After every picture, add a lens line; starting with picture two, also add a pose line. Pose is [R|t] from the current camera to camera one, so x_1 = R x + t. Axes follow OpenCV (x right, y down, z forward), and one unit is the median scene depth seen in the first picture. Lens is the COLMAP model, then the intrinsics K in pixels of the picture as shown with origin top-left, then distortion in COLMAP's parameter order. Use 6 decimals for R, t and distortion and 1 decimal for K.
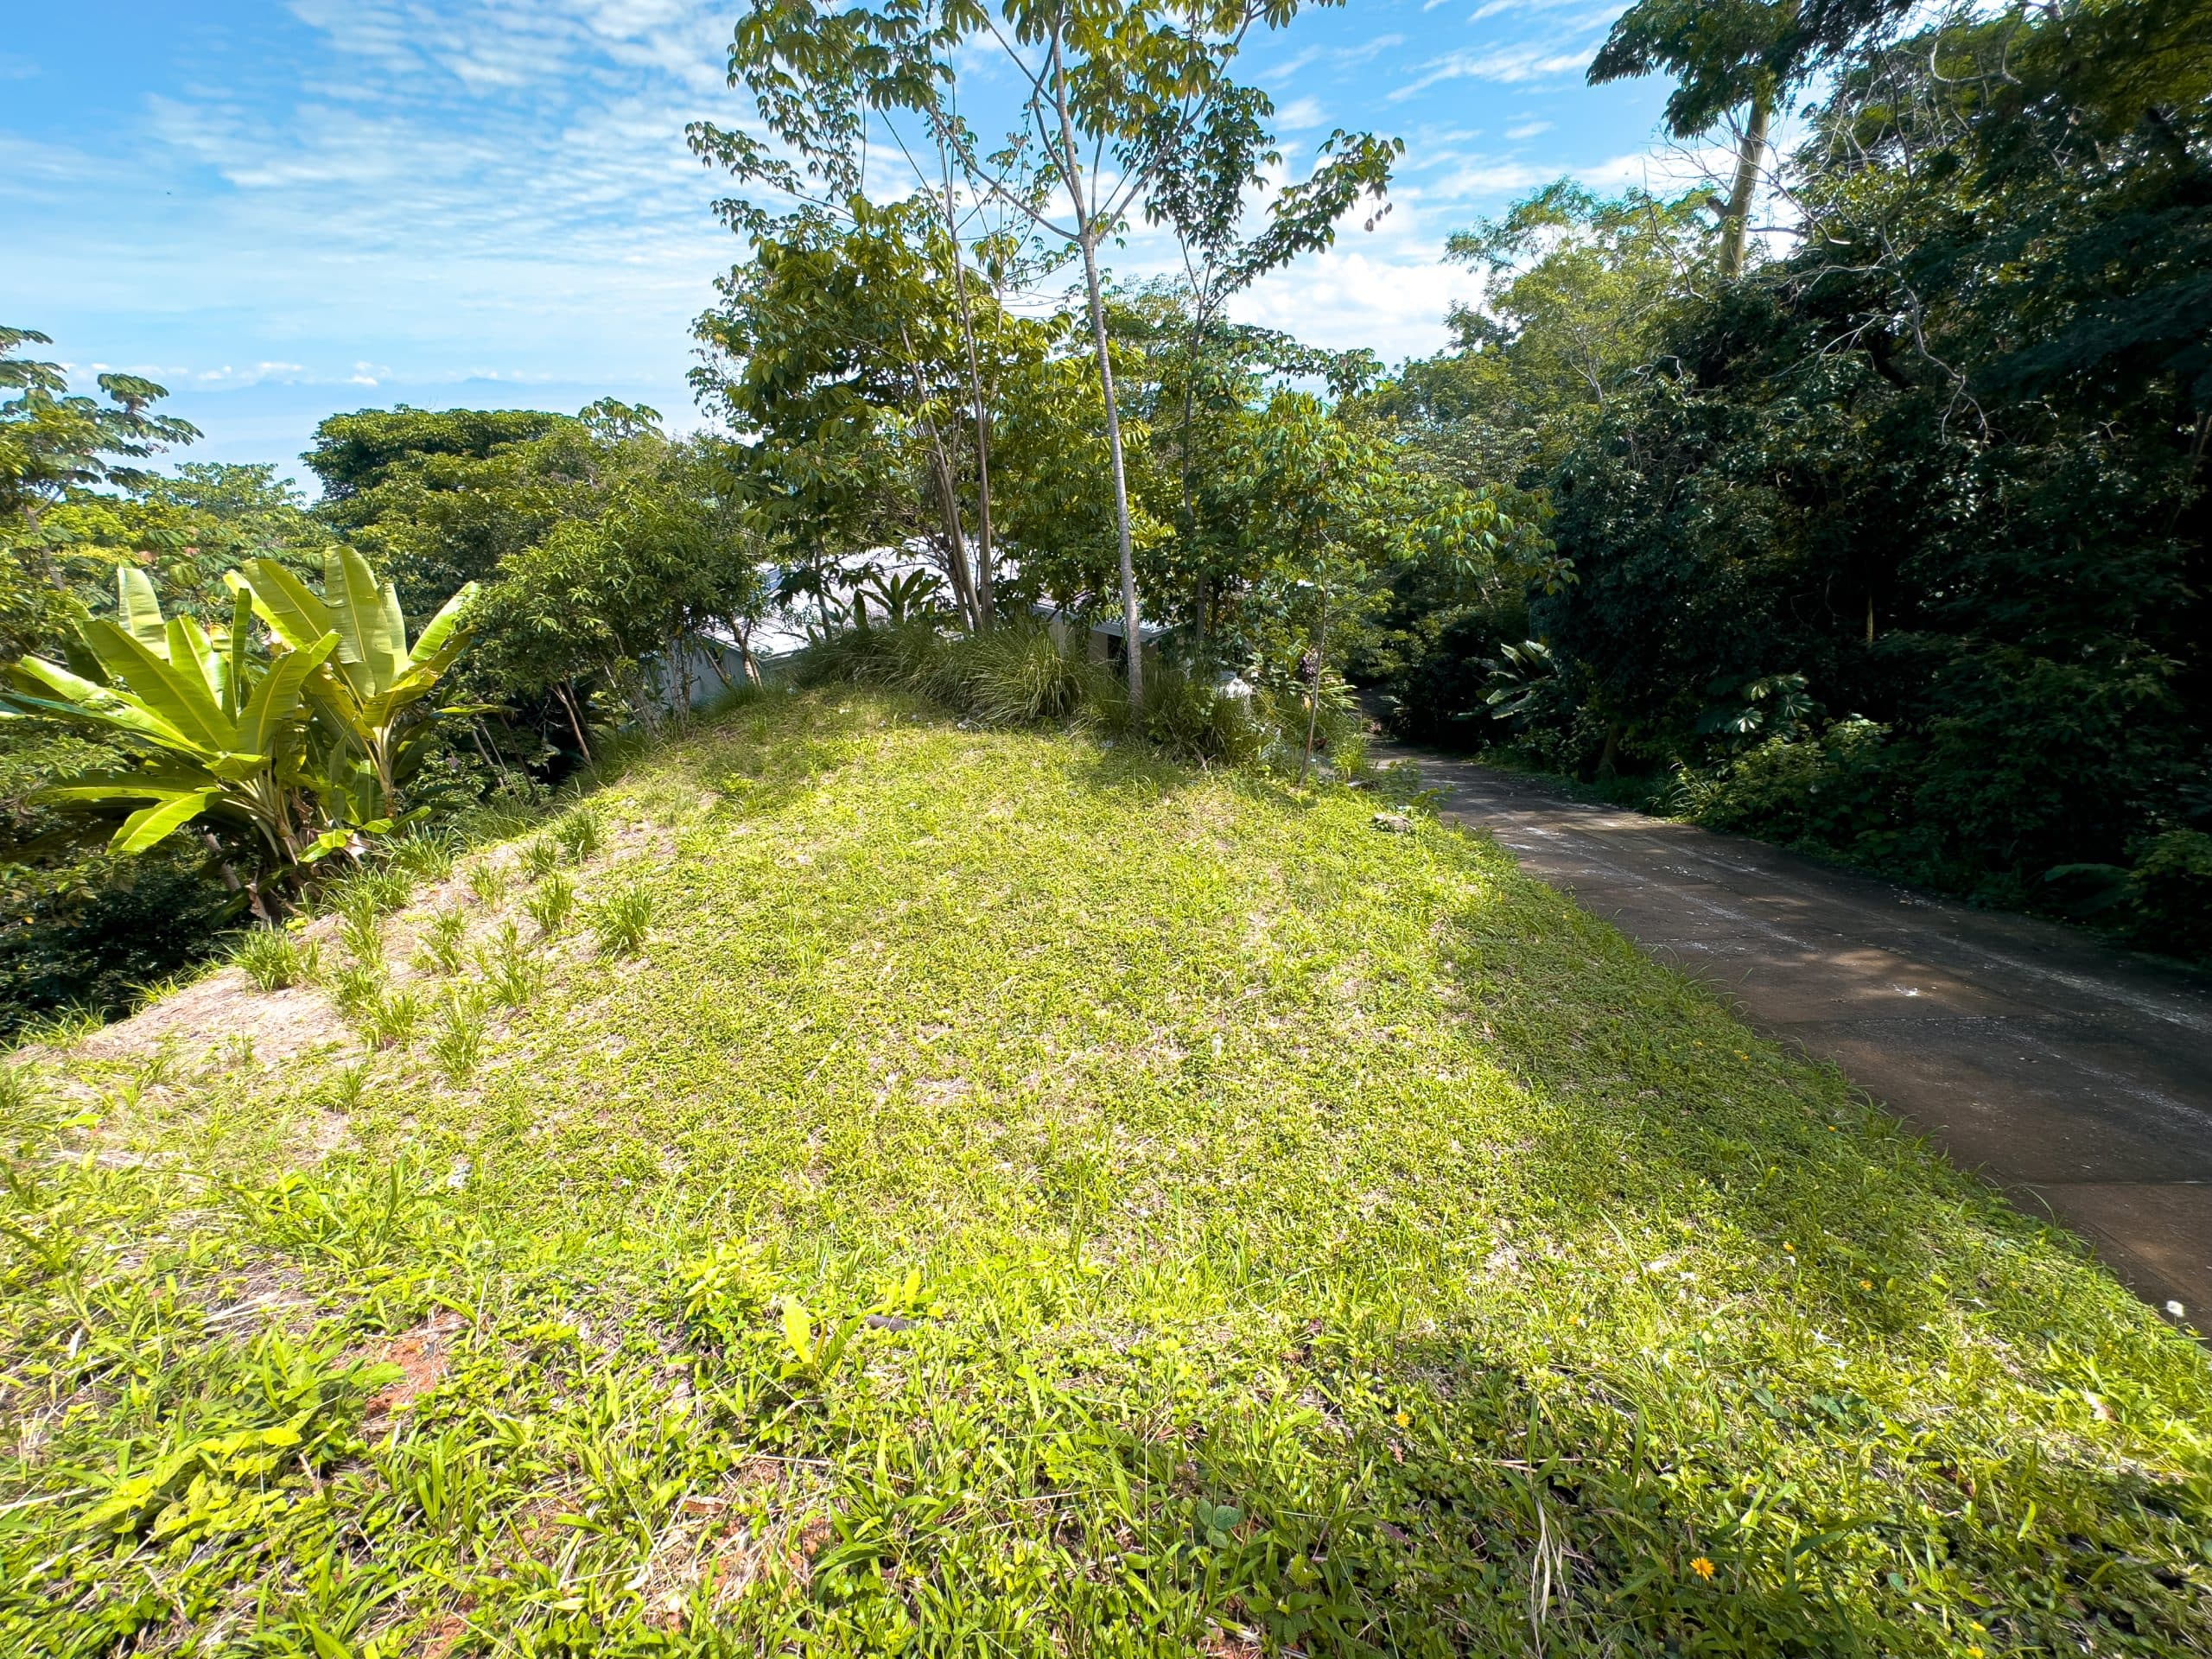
lens RADIAL K [[879.2, 0, 1102.8], [0, 879.2, 830.1], [0, 0, 1]] dist [-0.000434, -0.001073]
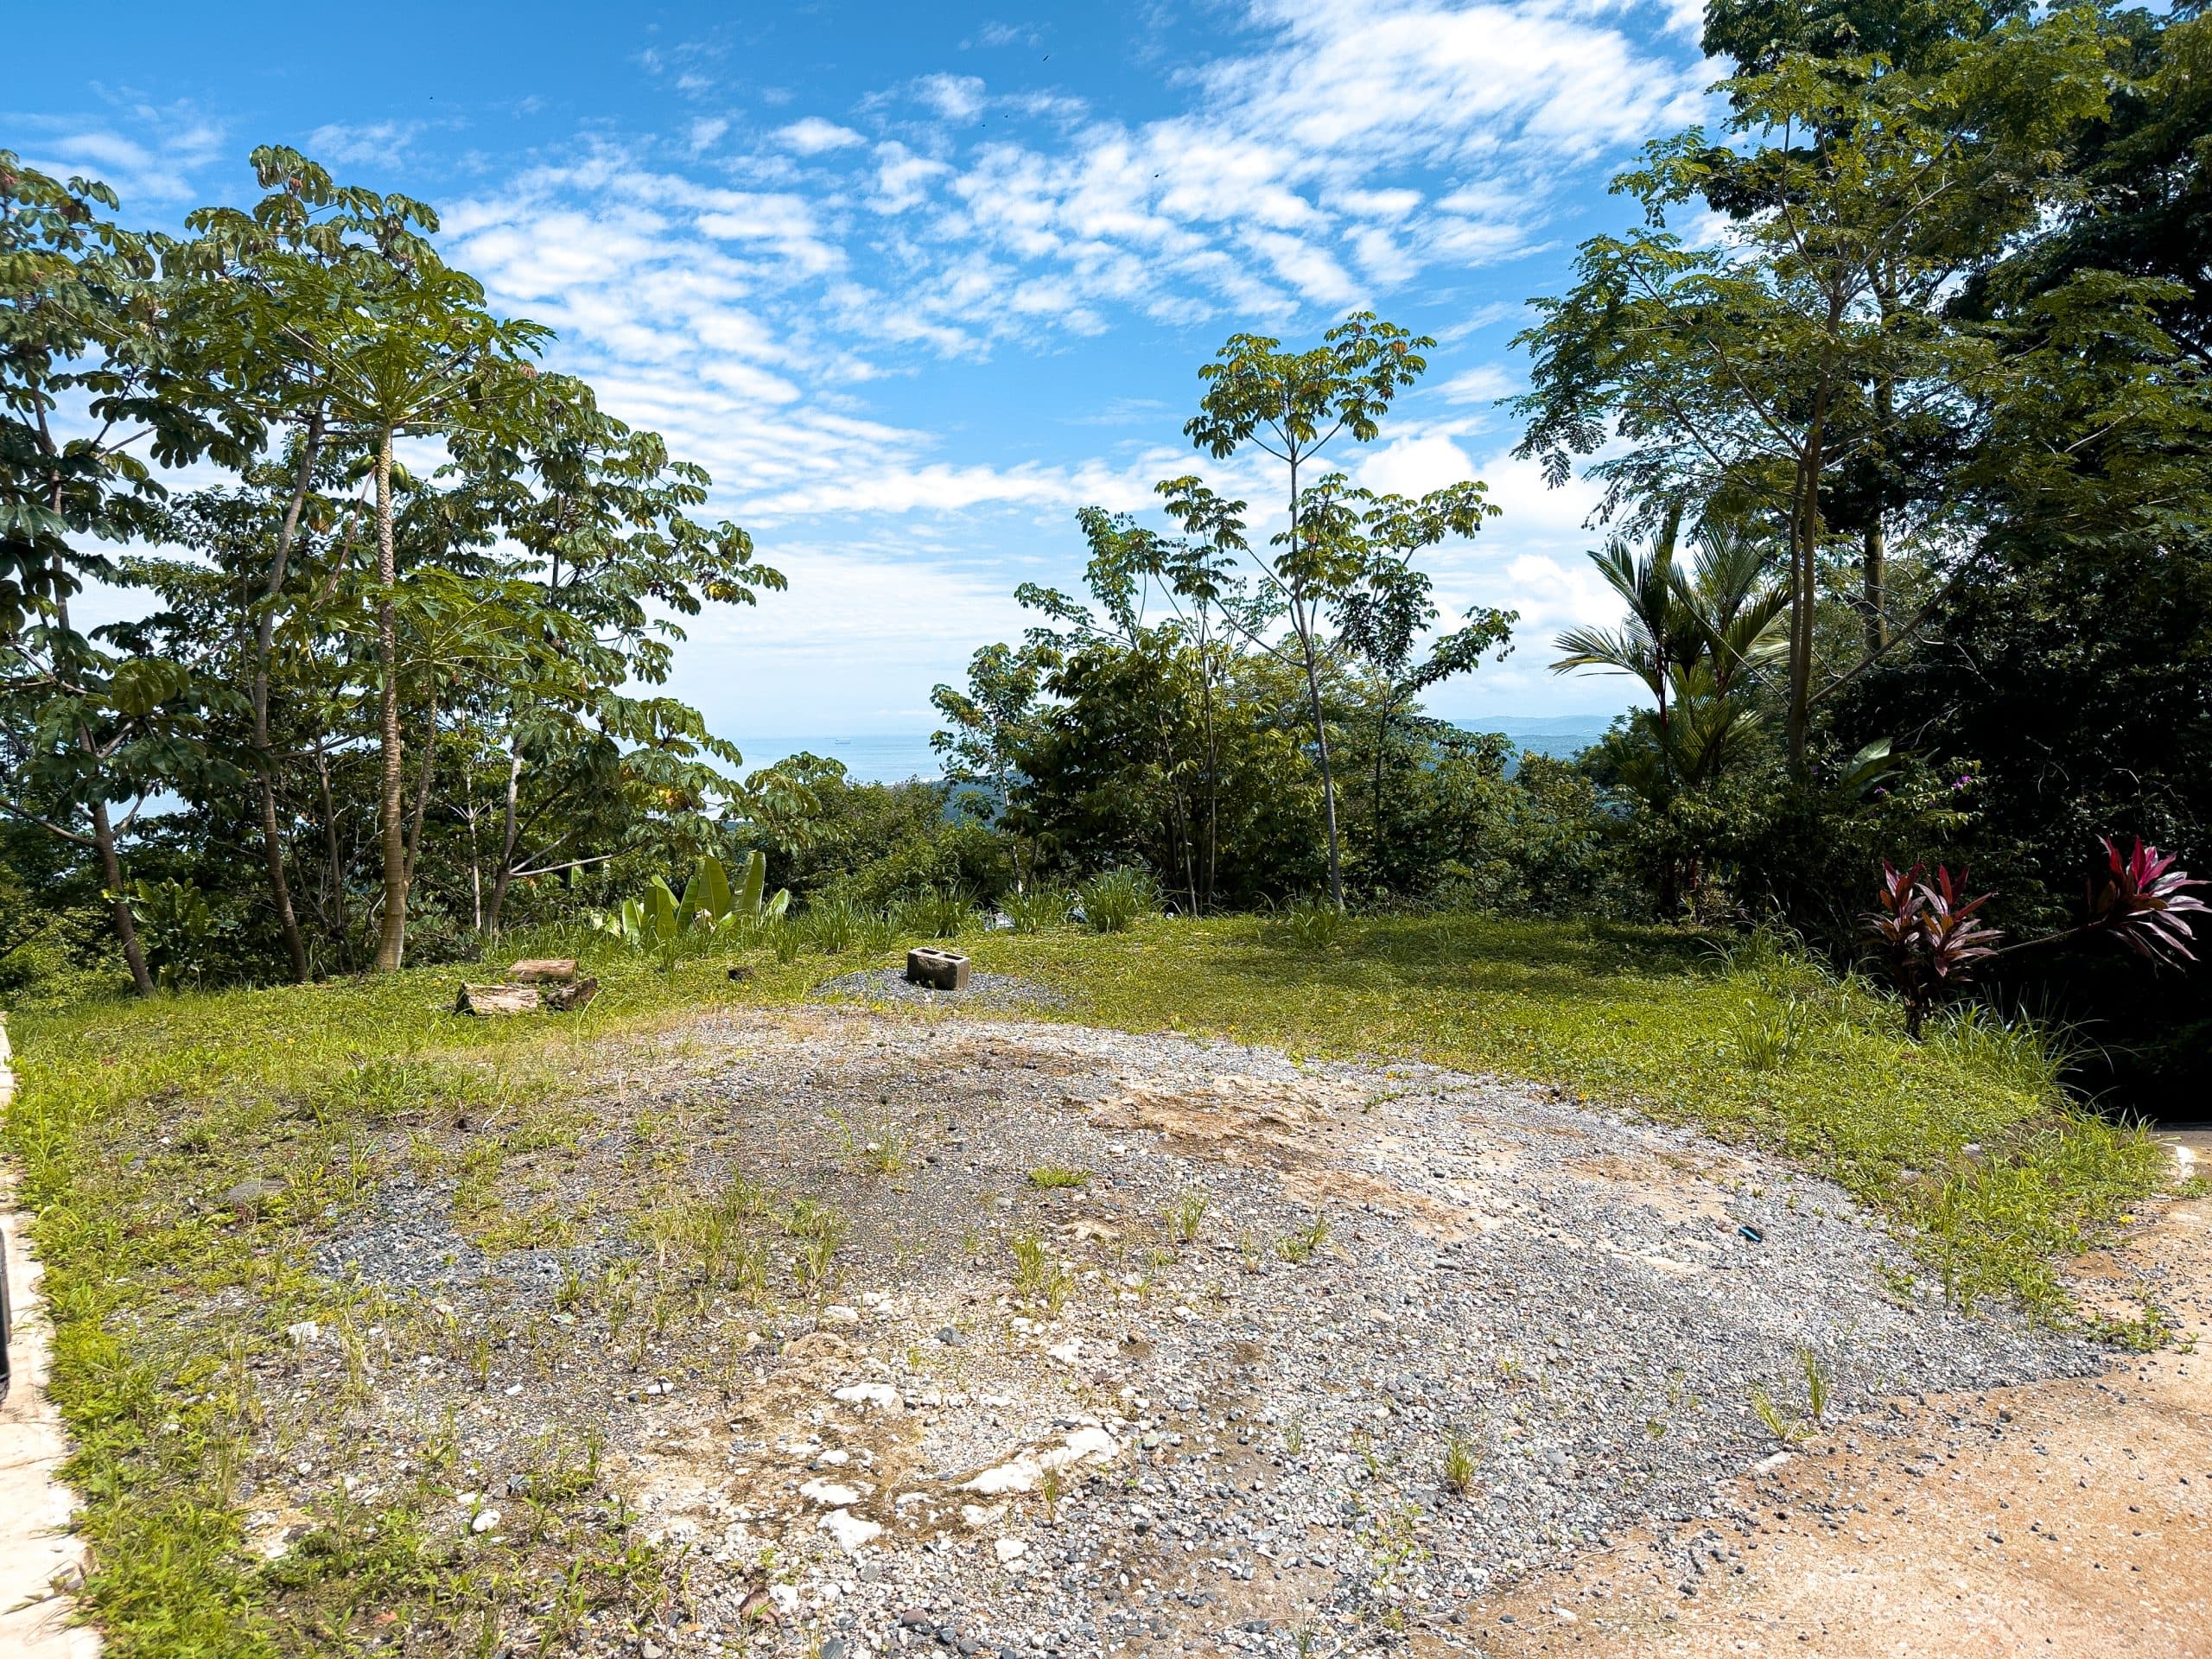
lens RADIAL K [[1533.3, 0, 1109.9], [0, 1533.3, 840.8], [0, 0, 1]] dist [0.124910, -0.211953]
pose [[0.998873, 0.013816, -0.045401, -0.196762], [-0.030350, 0.921443, -0.387326, 0.530214], [0.036484, 0.388268, 0.920824, -1.104805]]
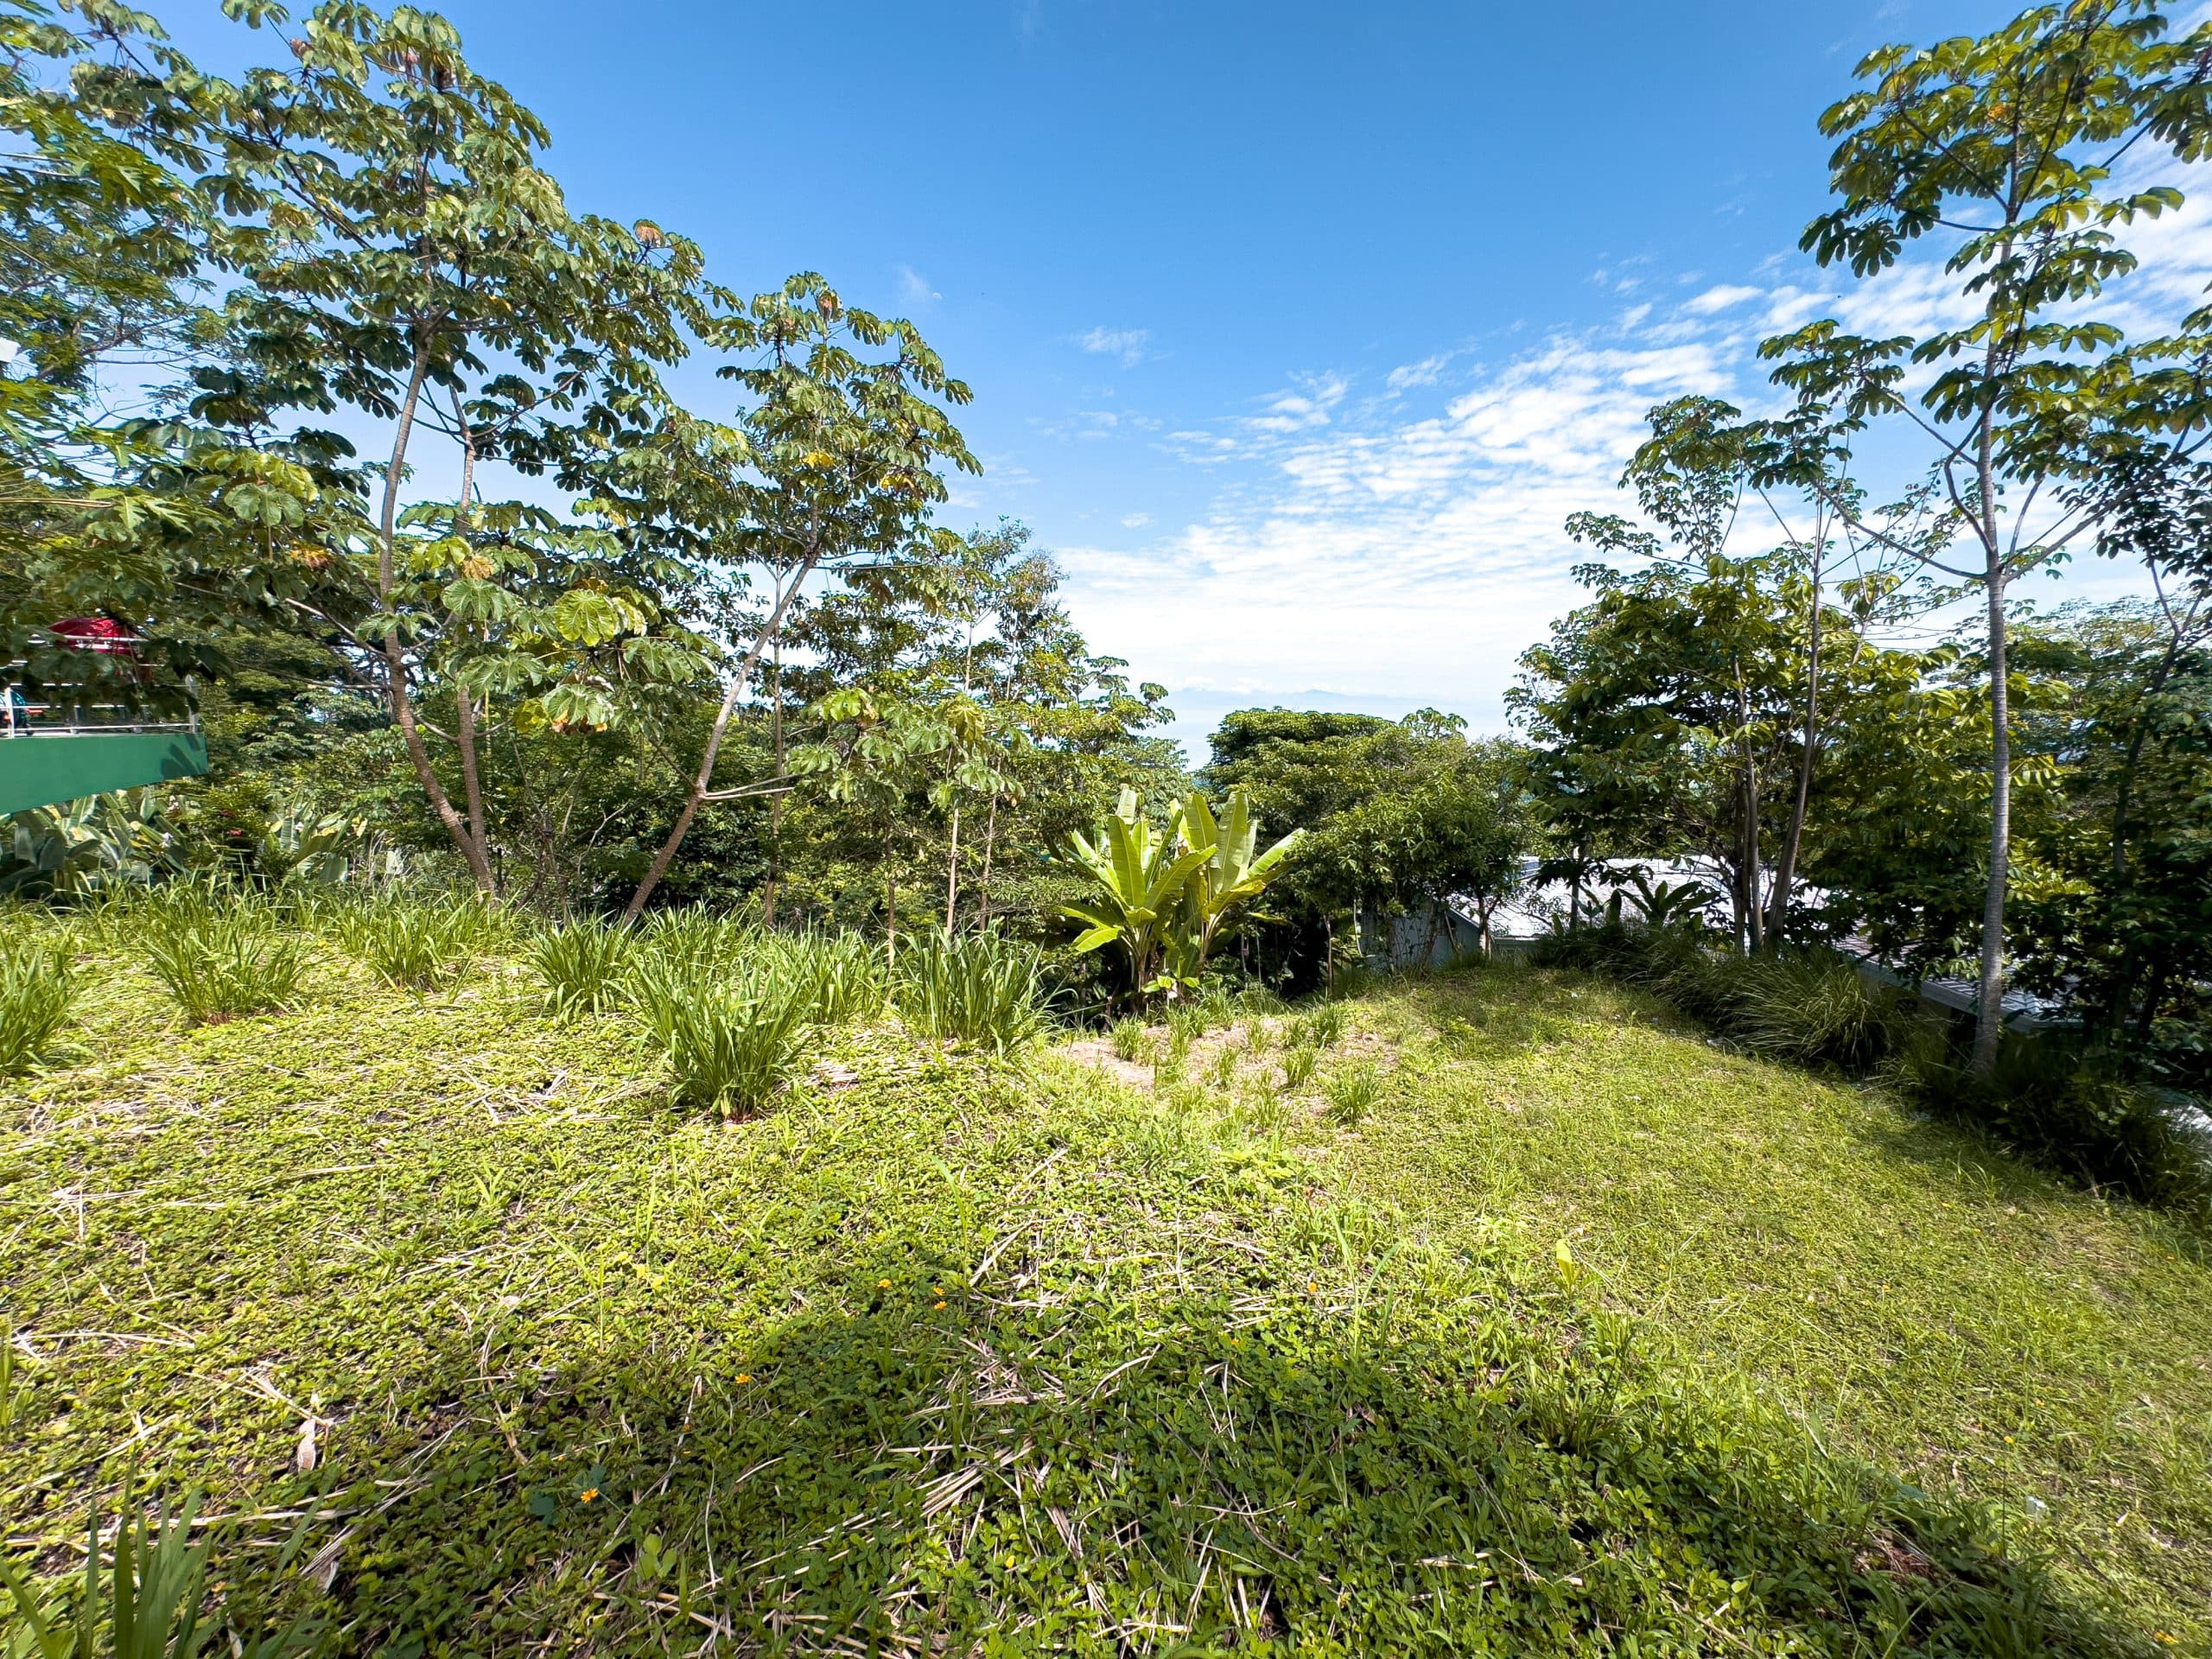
lens RADIAL K [[884.2, 0, 1109.0], [0, 884.2, 833.4], [0, 0, 1]] dist [0.003361, -0.000317]
pose [[0.703095, 0.139811, -0.697216, 0.011598], [-0.351979, 0.920369, -0.170388, 0.062273], [0.617874, 0.365204, 0.696317, -0.120974]]
